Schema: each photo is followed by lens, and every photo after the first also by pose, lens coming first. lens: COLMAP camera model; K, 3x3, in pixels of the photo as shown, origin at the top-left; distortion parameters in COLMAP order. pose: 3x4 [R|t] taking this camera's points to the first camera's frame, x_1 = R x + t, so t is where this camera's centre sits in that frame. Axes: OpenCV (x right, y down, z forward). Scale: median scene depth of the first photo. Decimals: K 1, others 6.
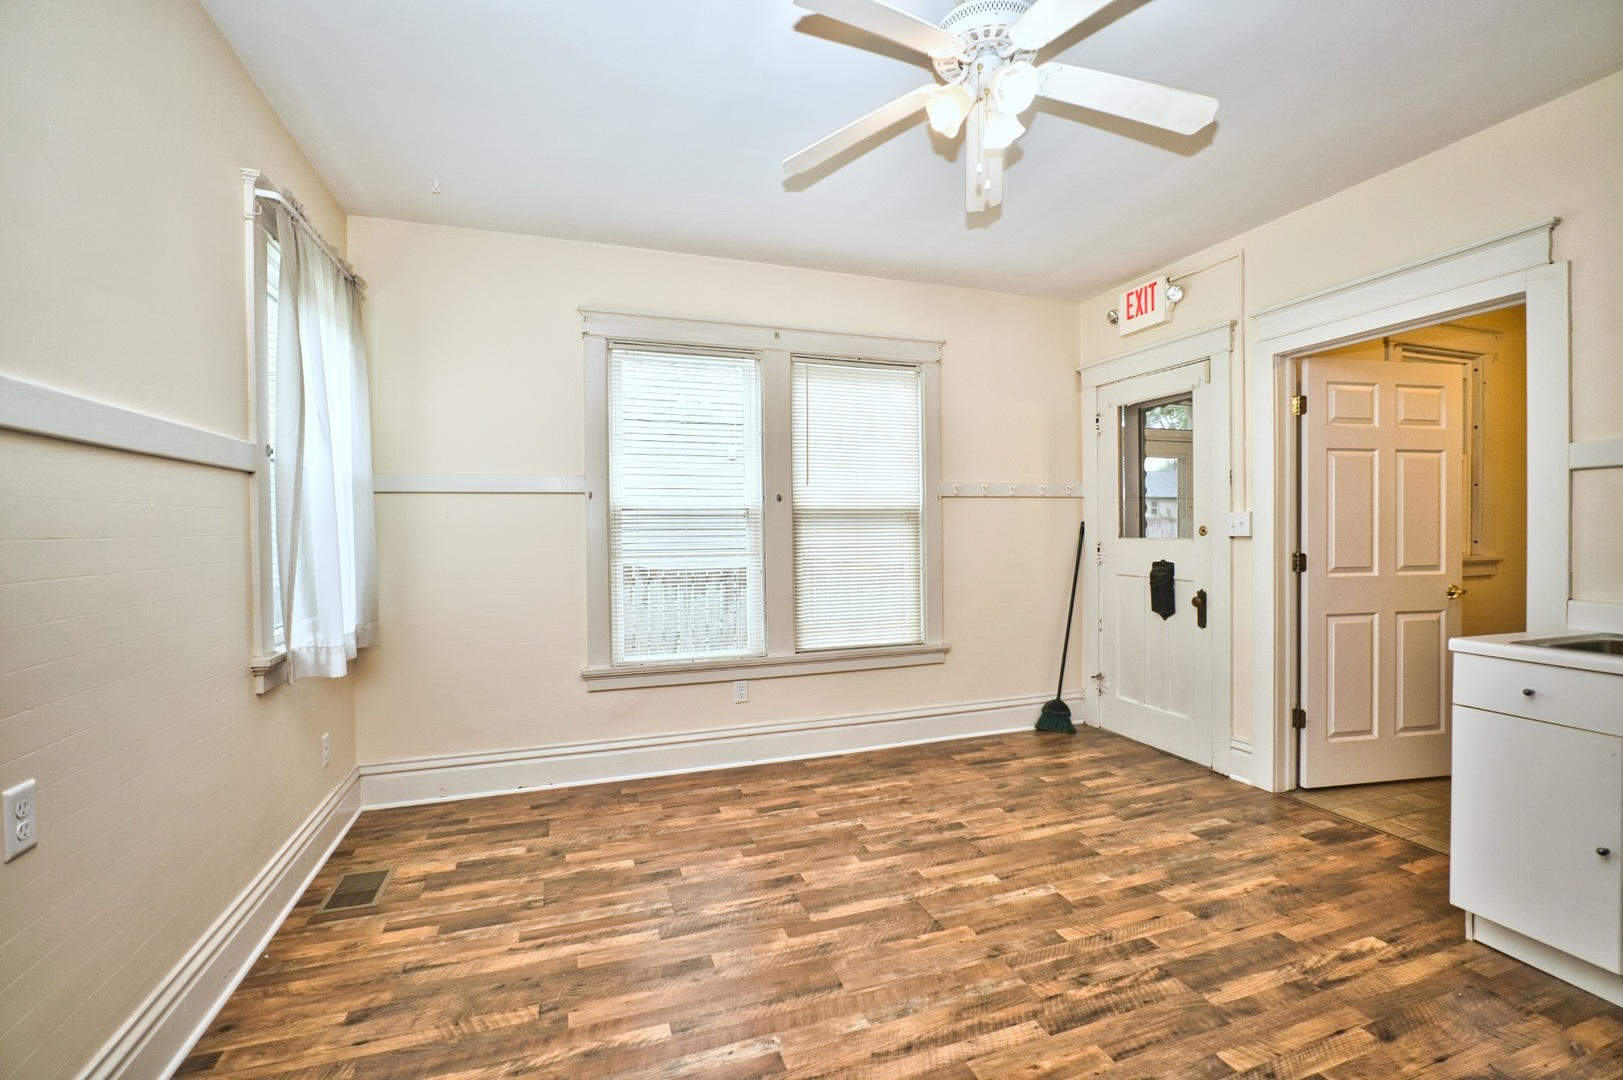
lens RADIAL K [[703.8, 0, 815.2], [0, 703.8, 539.7], [0, 0, 1]] dist [-0.022019, 0.005672]
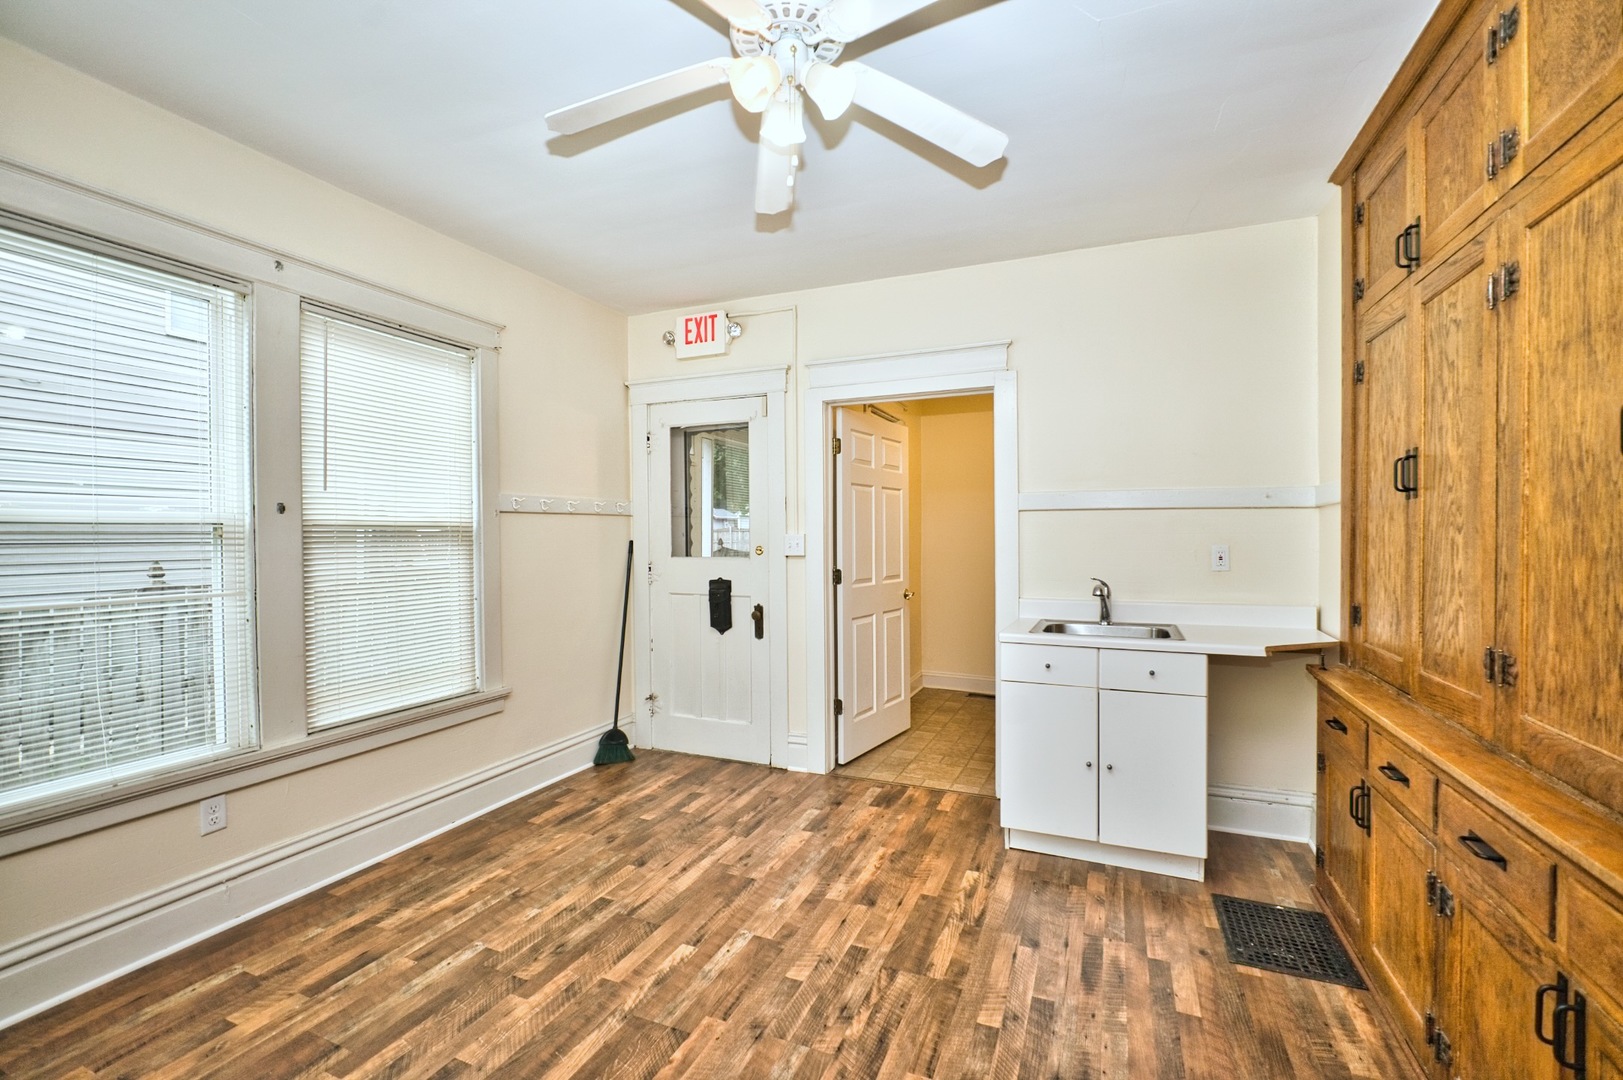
lens RADIAL K [[703.8, 0, 812.2], [0, 703.8, 539.8], [0, 0, 1]] dist [-0.022019, 0.005672]
pose [[0.679264, -0.000797, 0.733894, -0.216363], [0.010553, 0.999907, -0.008682, -0.020381], [-0.733818, 0.013642, 0.679209, 0.201621]]
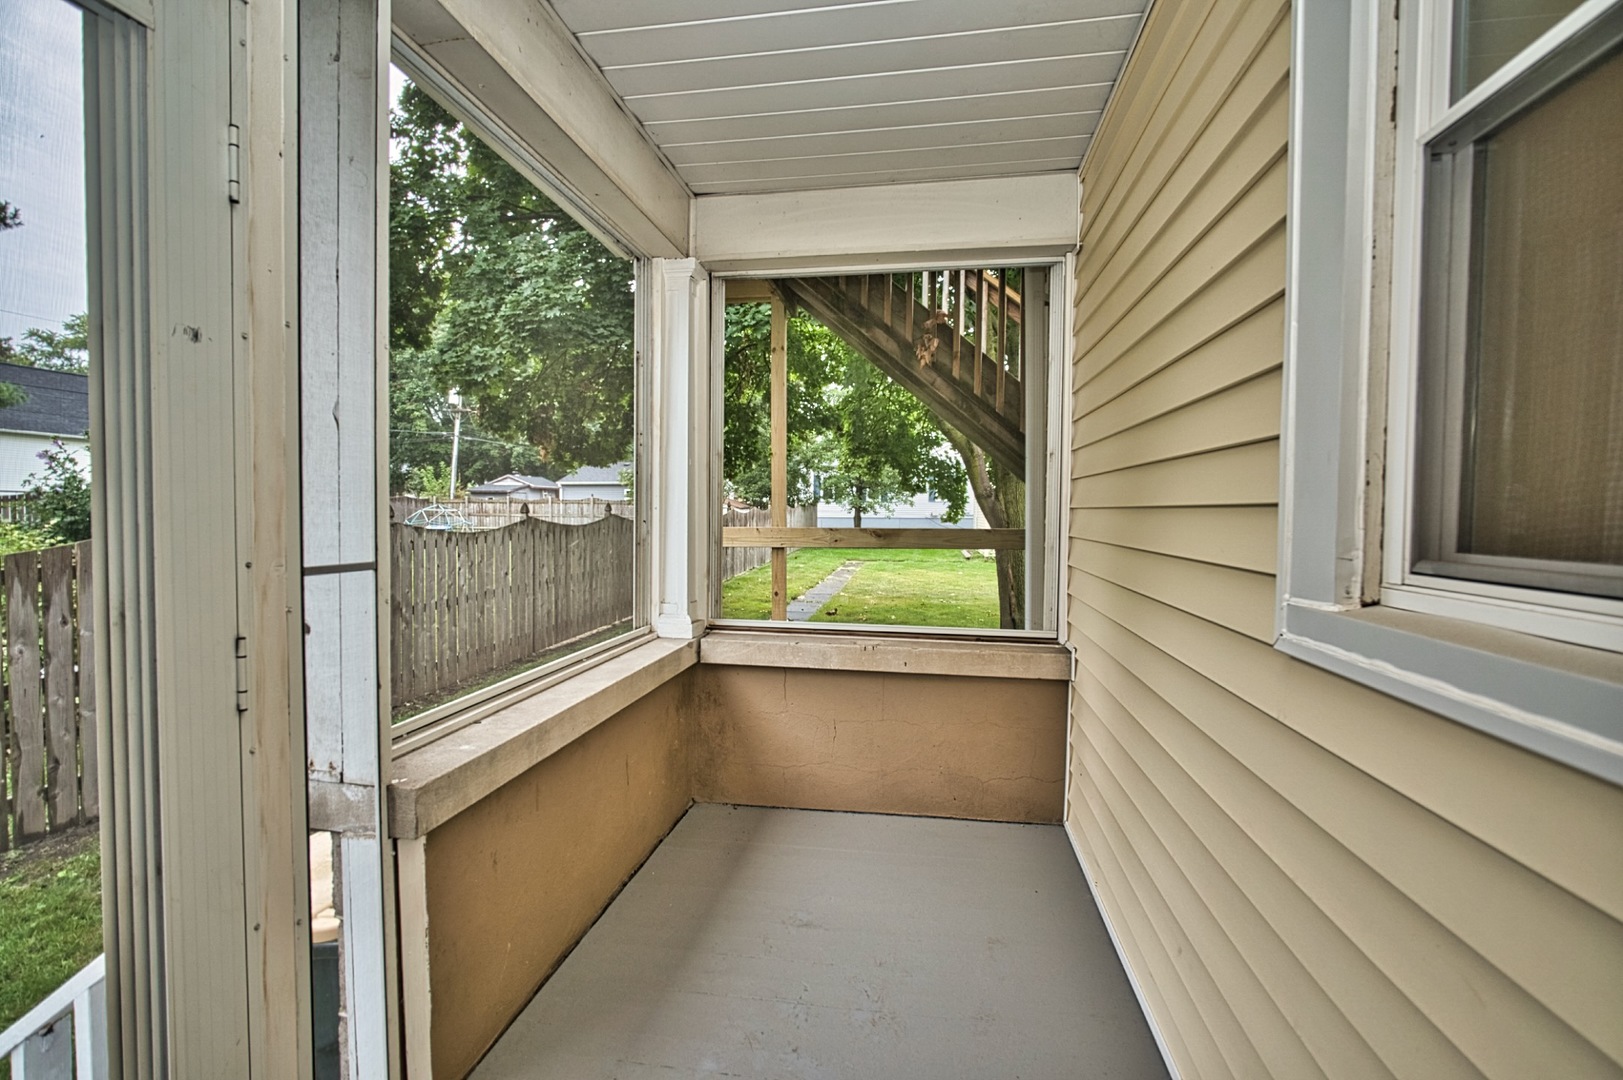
lens RADIAL K [[703.8, 0, 806.0], [0, 703.8, 538.1], [0, 0, 1]] dist [-0.022019, 0.005672]
pose [[0.493838, -0.021565, 0.869287, 0.793287], [0.004899, 0.999746, 0.022018, 0.007852], [-0.869540, -0.006614, 0.493818, 1.323974]]
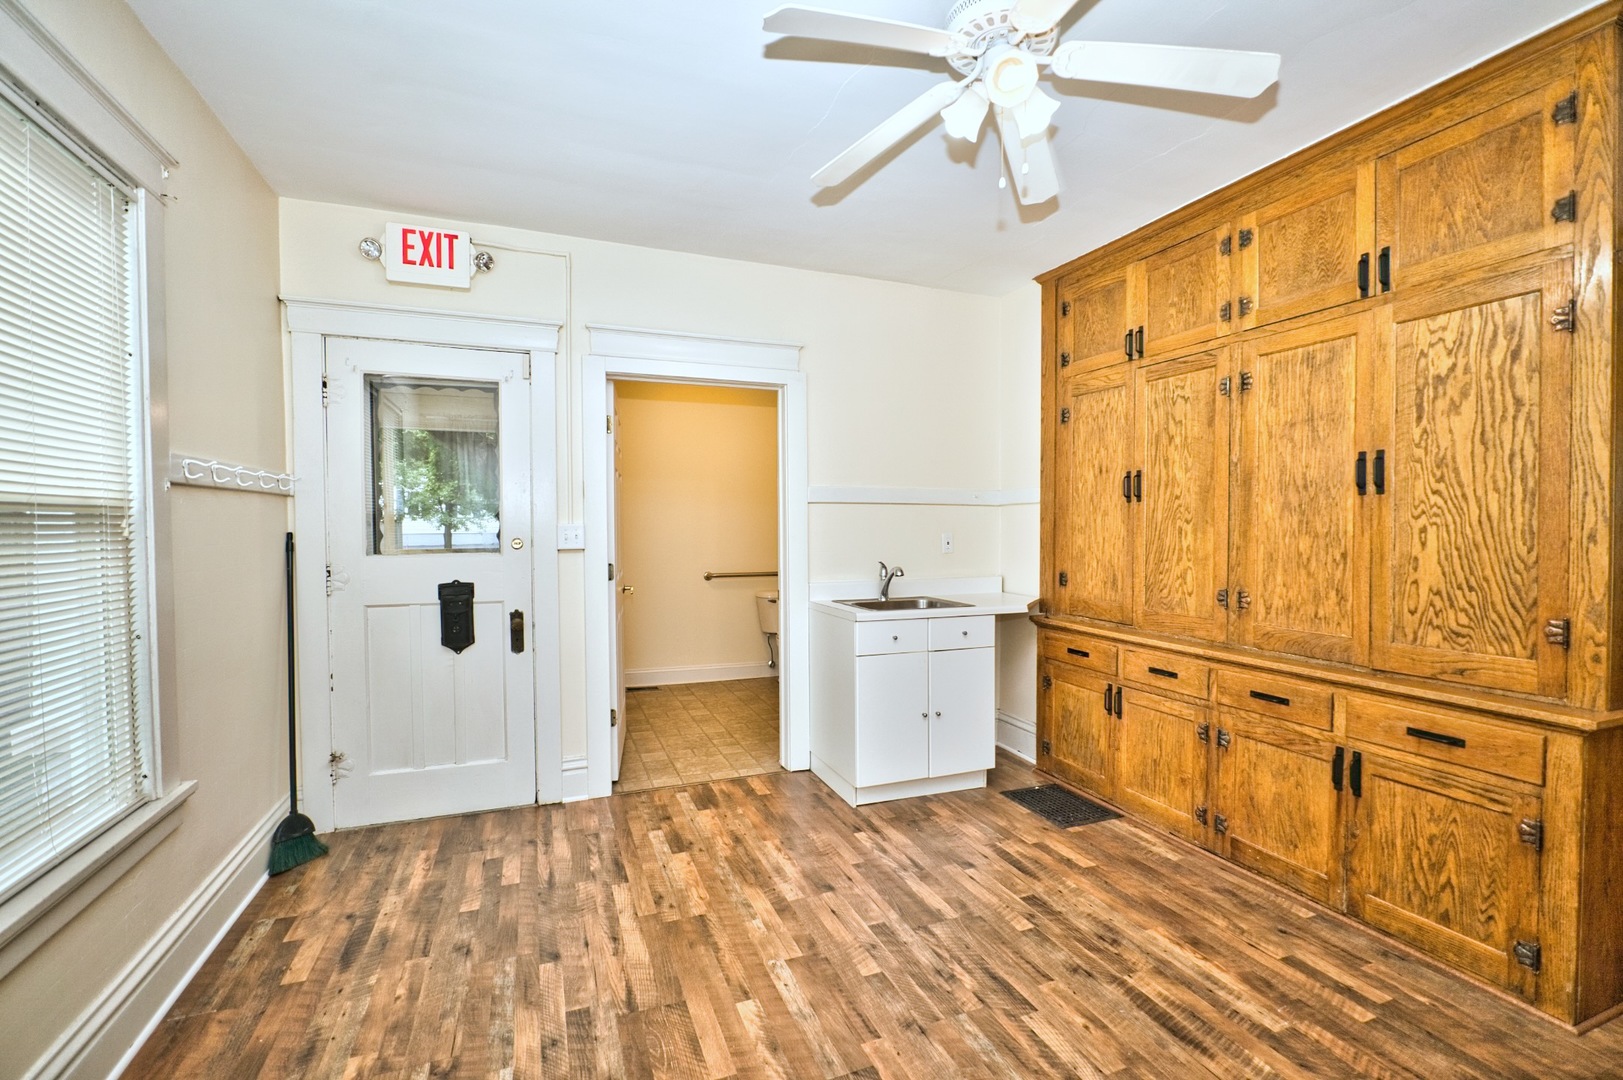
lens RADIAL K [[703.8, 0, 812.6], [0, 703.8, 540.0], [0, 0, 1]] dist [-0.022019, 0.005672]
pose [[-0.031969, -0.013438, 0.999399, -0.375295], [0.017839, 0.999743, 0.014013, -0.025069], [-0.999330, 0.018276, -0.031721, 0.702214]]
